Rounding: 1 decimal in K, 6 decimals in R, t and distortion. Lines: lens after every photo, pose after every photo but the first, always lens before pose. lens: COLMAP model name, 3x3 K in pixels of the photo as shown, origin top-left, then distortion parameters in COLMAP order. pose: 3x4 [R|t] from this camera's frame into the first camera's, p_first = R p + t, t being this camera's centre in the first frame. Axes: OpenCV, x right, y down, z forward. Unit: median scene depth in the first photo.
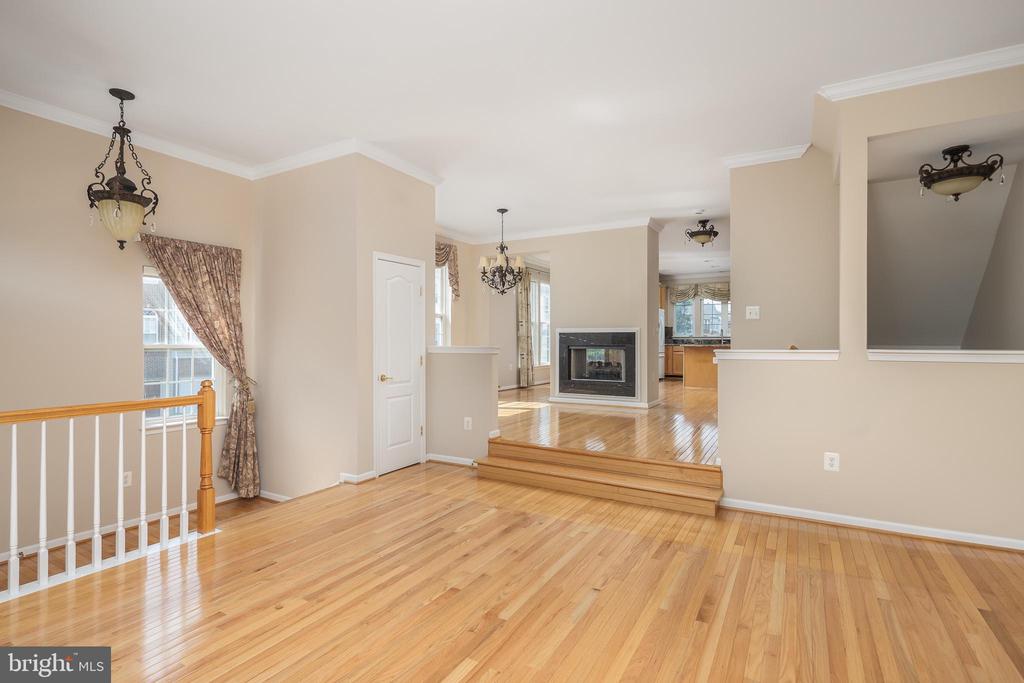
lens RADIAL K [[495.4, 0, 506.9], [0, 495.4, 339.7], [0, 0, 1]] dist [0.001387, -0.000194]
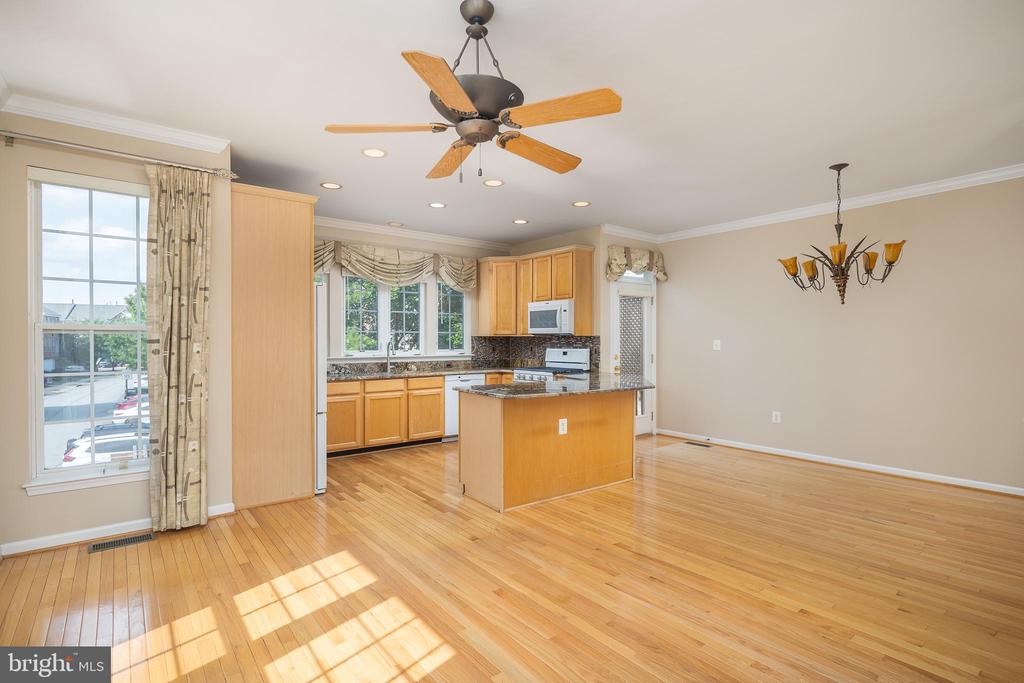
lens RADIAL K [[495.4, 0, 506.9], [0, 495.4, 339.7], [0, 0, 1]] dist [0.001387, -0.000194]
pose [[0.362485, 0.003470, 0.931983, 0.018176], [-0.003063, 0.999992, -0.002532, -0.021709], [-0.931985, -0.001937, 0.362492, 0.690939]]
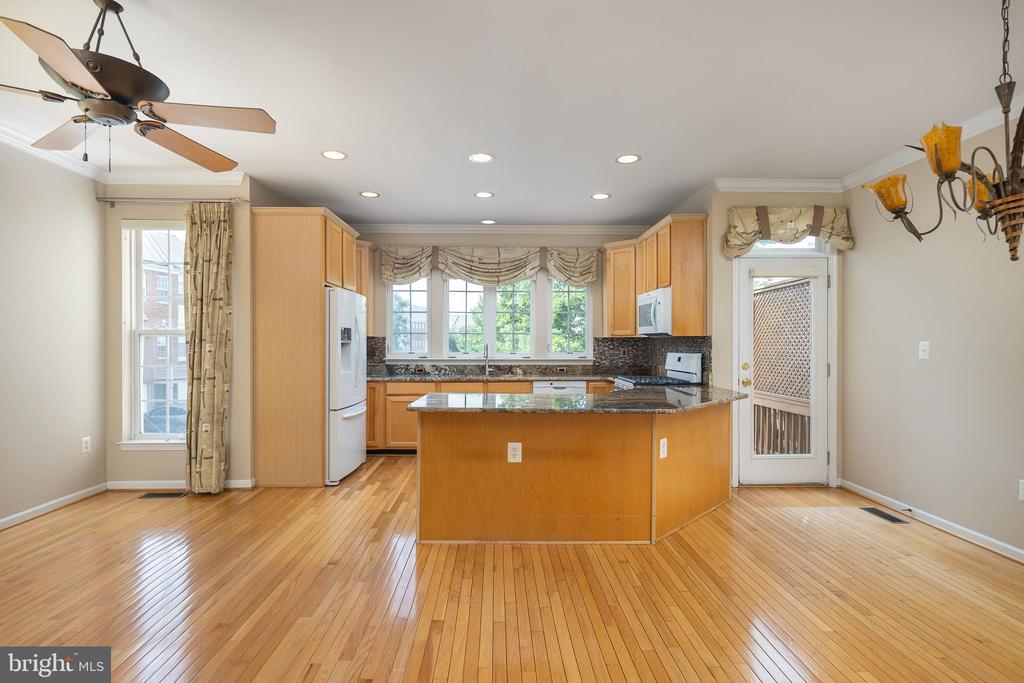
lens RADIAL K [[499.5, 0, 512.0], [0, 499.5, 341.5], [0, 0, 1]] dist [0.001683, 0.000110]
pose [[0.844283, 0.004558, 0.535877, 0.191572], [-0.004145, 0.999989, -0.001976, -0.021715], [-0.535881, -0.000553, 0.844293, 0.563735]]
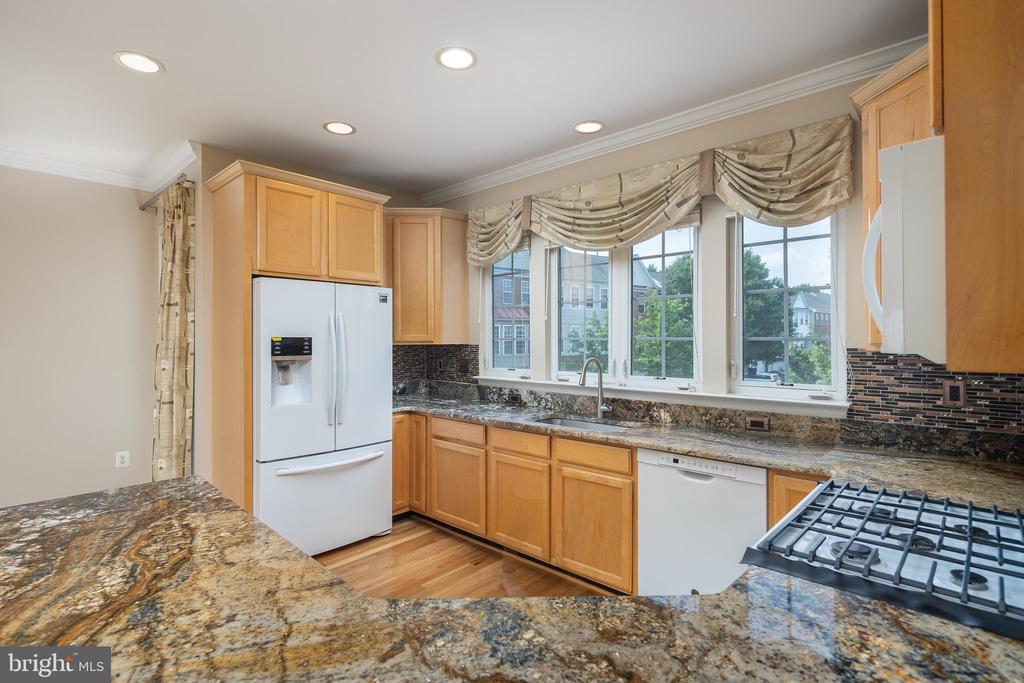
lens RADIAL K [[495.4, 0, 506.9], [0, 495.4, 339.7], [0, 0, 1]] dist [0.001387, -0.000194]
pose [[0.979205, -0.000363, -0.202873, 0.426619], [0.001833, 0.999973, 0.007057, -0.031974], [0.202865, -0.007282, 0.979180, 0.718480]]
